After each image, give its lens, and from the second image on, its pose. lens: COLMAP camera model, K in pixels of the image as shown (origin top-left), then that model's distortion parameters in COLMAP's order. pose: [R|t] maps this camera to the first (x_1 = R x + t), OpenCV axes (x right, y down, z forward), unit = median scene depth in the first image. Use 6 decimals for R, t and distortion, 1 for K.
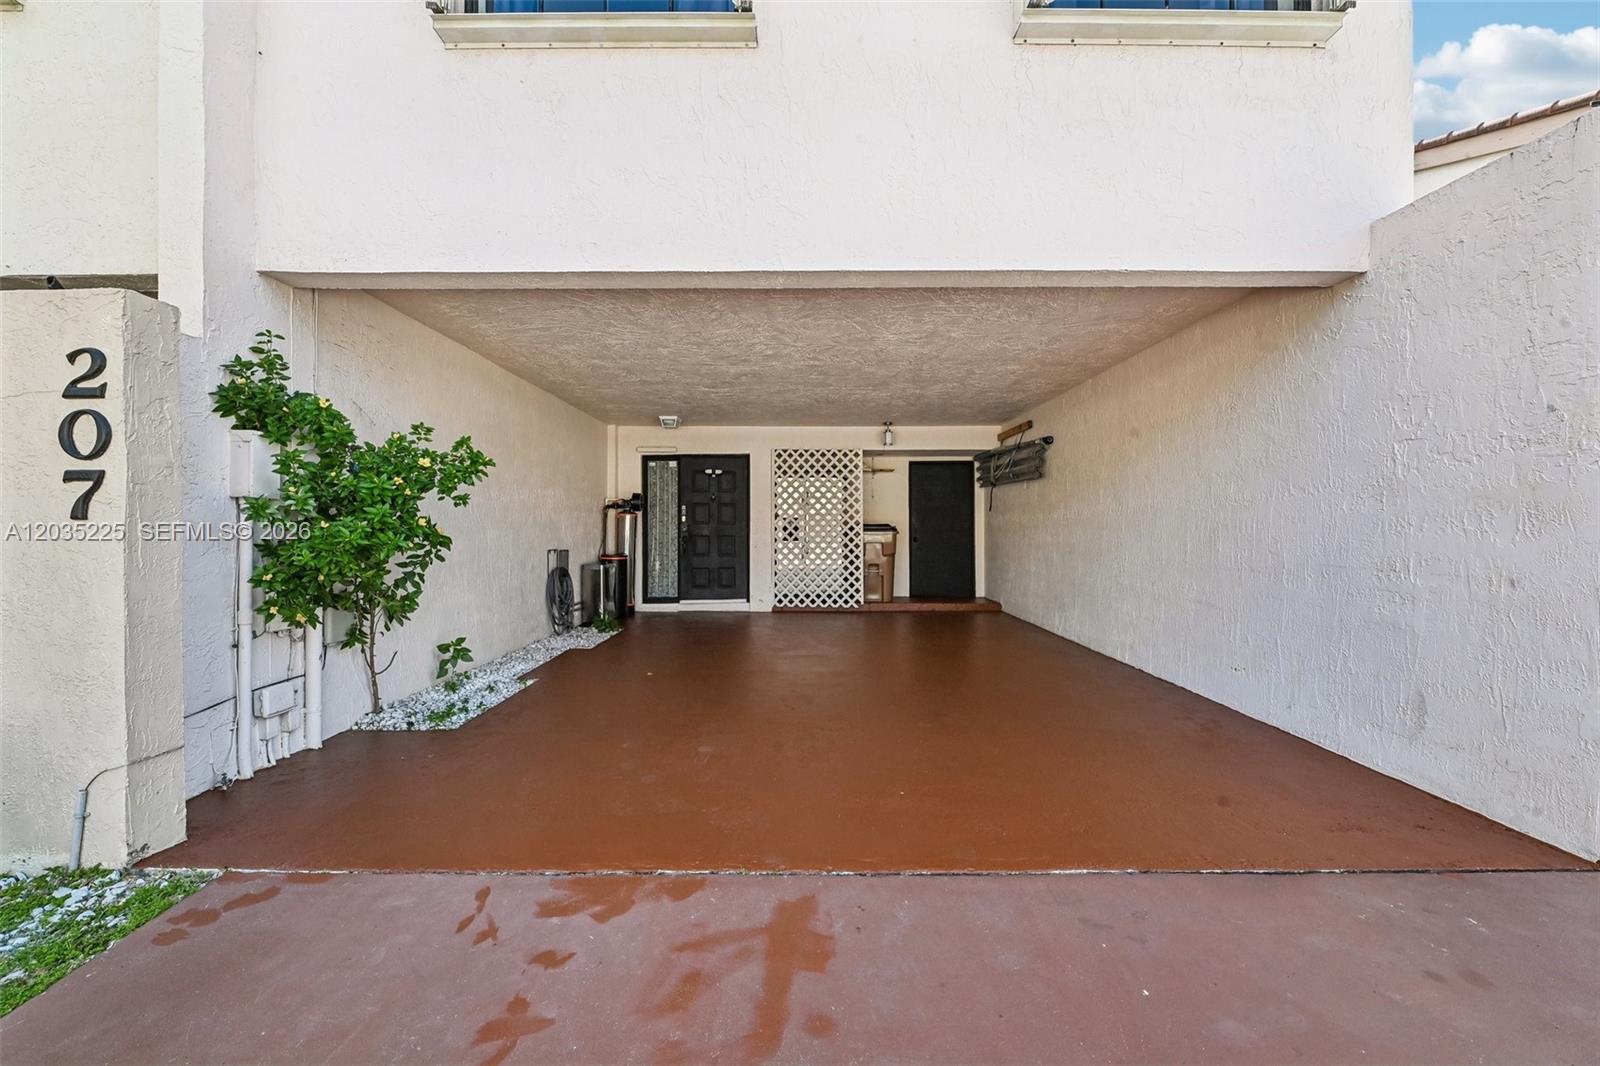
lens RADIAL K [[631.8, 0, 792.2], [0, 631.8, 529.0], [0, 0, 1]] dist [-0.002089, -0.000238]
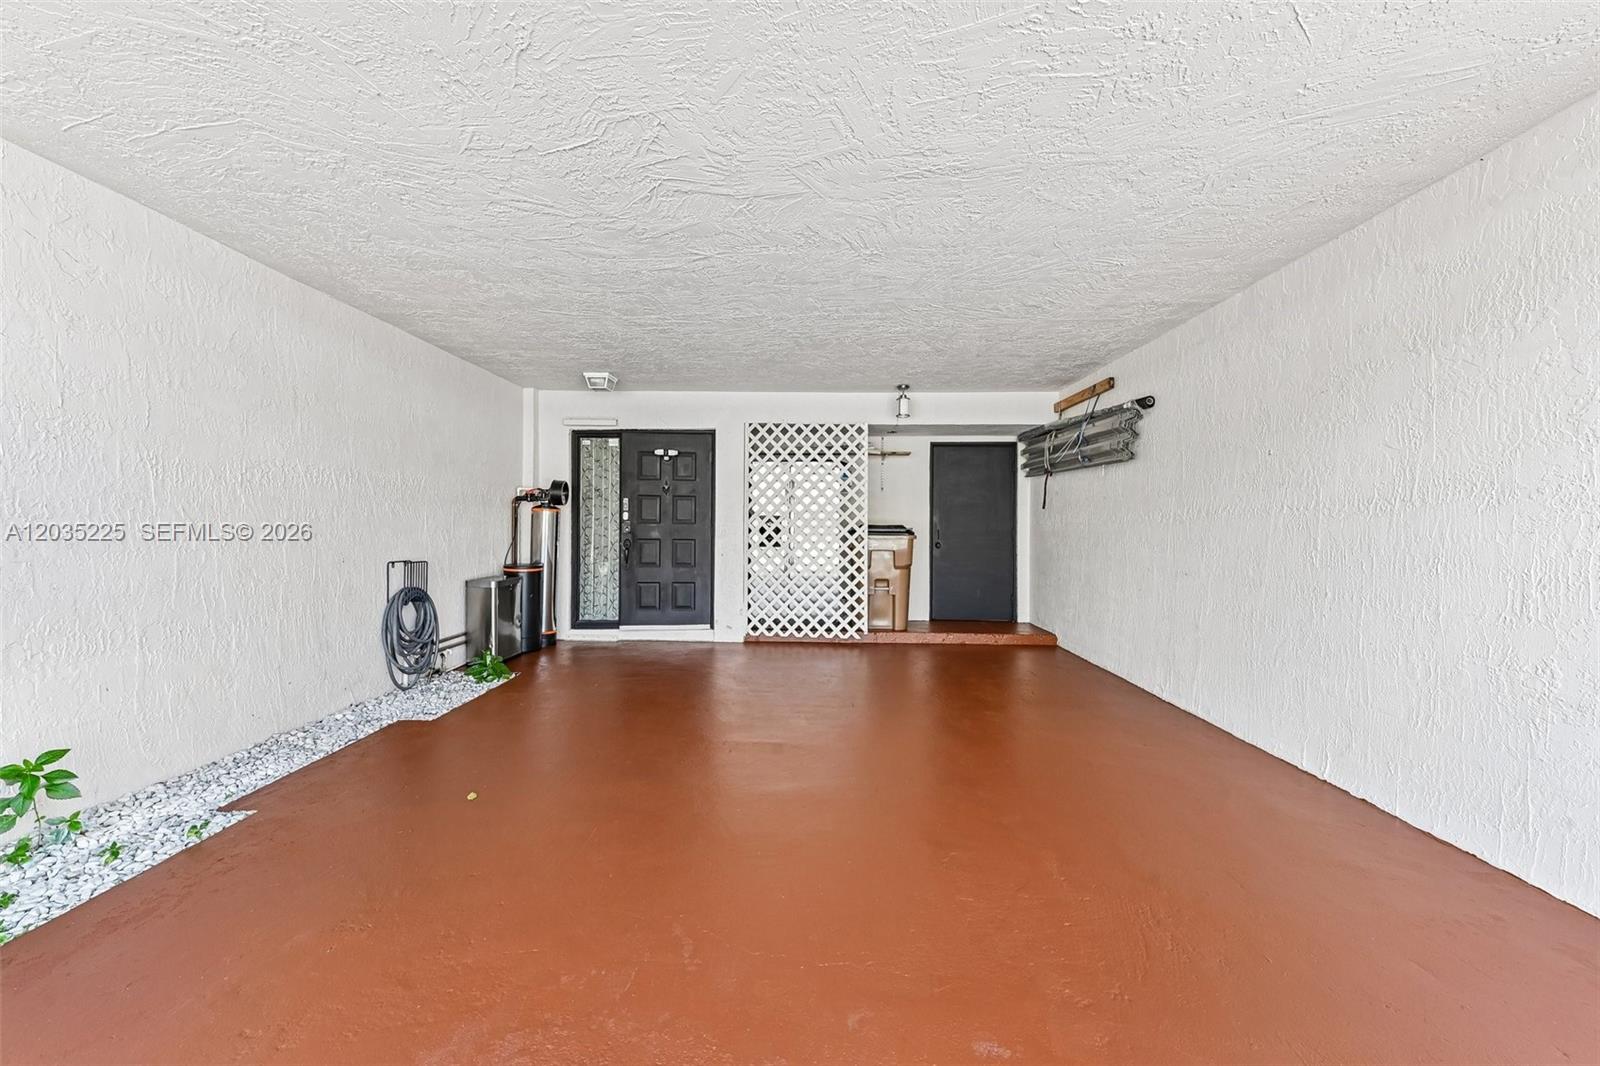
lens RADIAL K [[639.2, 0, 793.6], [0, 639.2, 530.9], [0, 0, 1]] dist [0.022700, -0.000147]
pose [[0.999827, 0.008197, -0.016706, 0.037970], [-0.008064, 0.999936, 0.007980, -0.006309], [0.016770, -0.007844, 0.999829, 0.252880]]
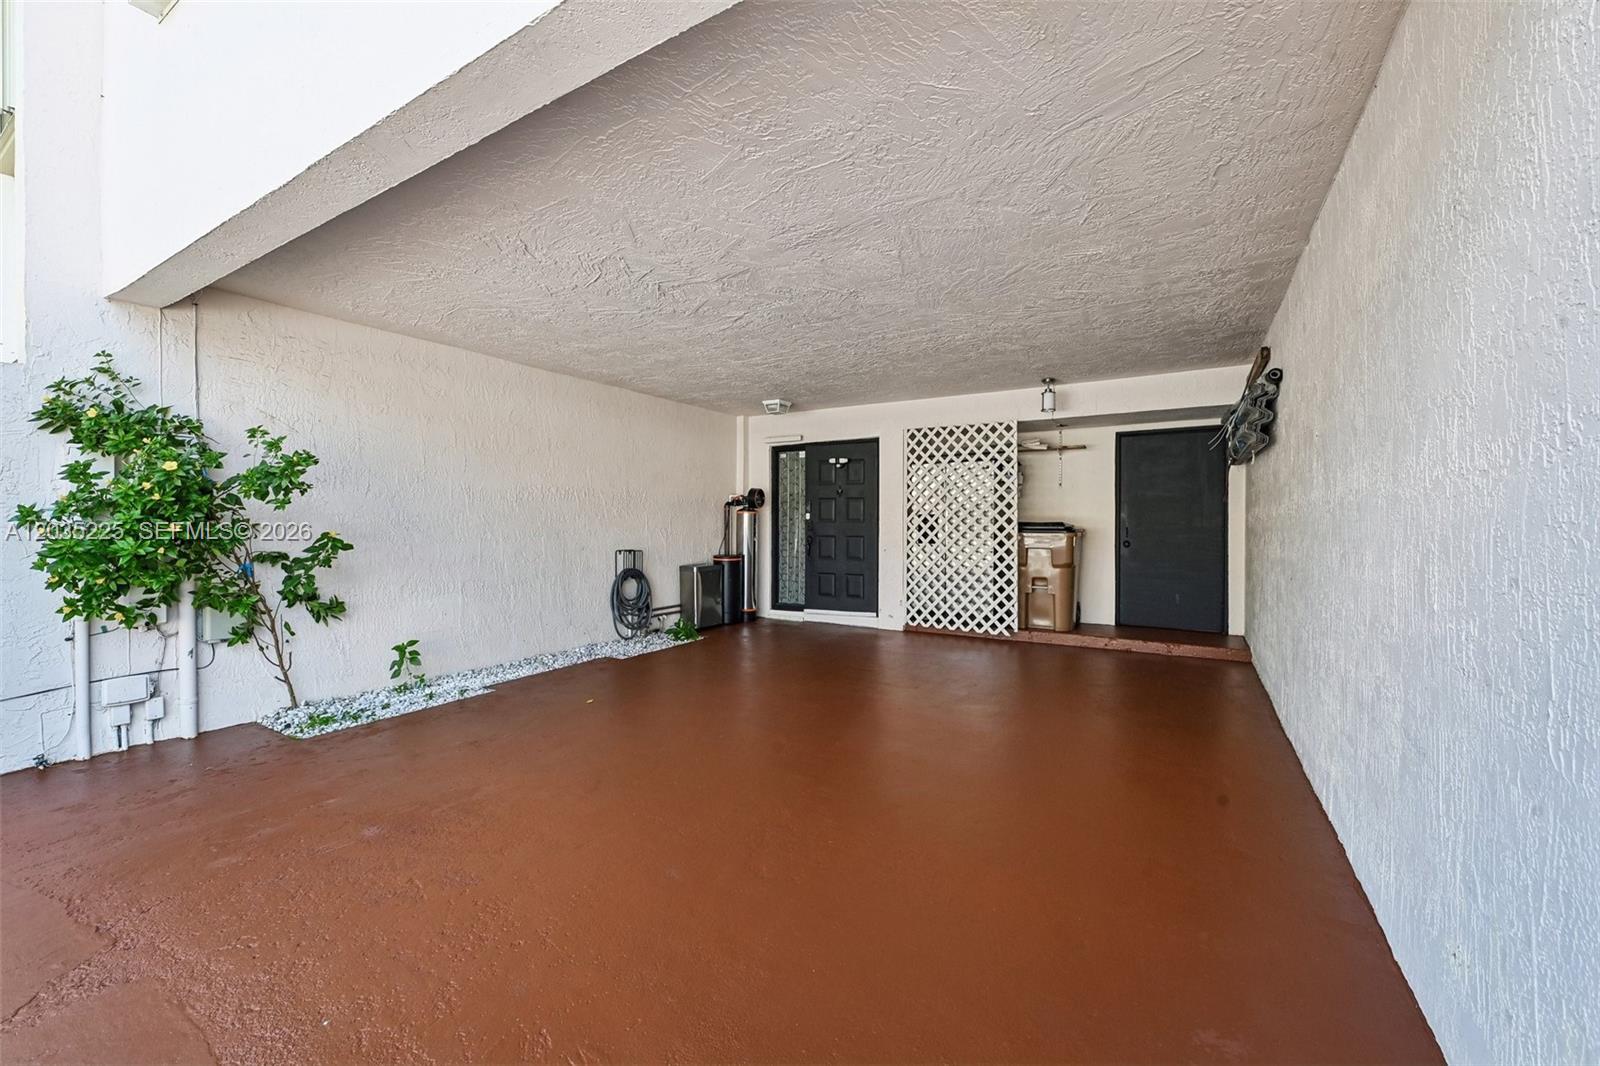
lens RADIAL K [[631.8, 0, 792.2], [0, 631.8, 529.0], [0, 0, 1]] dist [-0.002089, -0.000238]
pose [[0.859915, 0.006042, -0.510401, 0.258142], [-0.001323, 0.999953, 0.009608, -0.006840], [0.510435, -0.007587, 0.859883, 0.235555]]
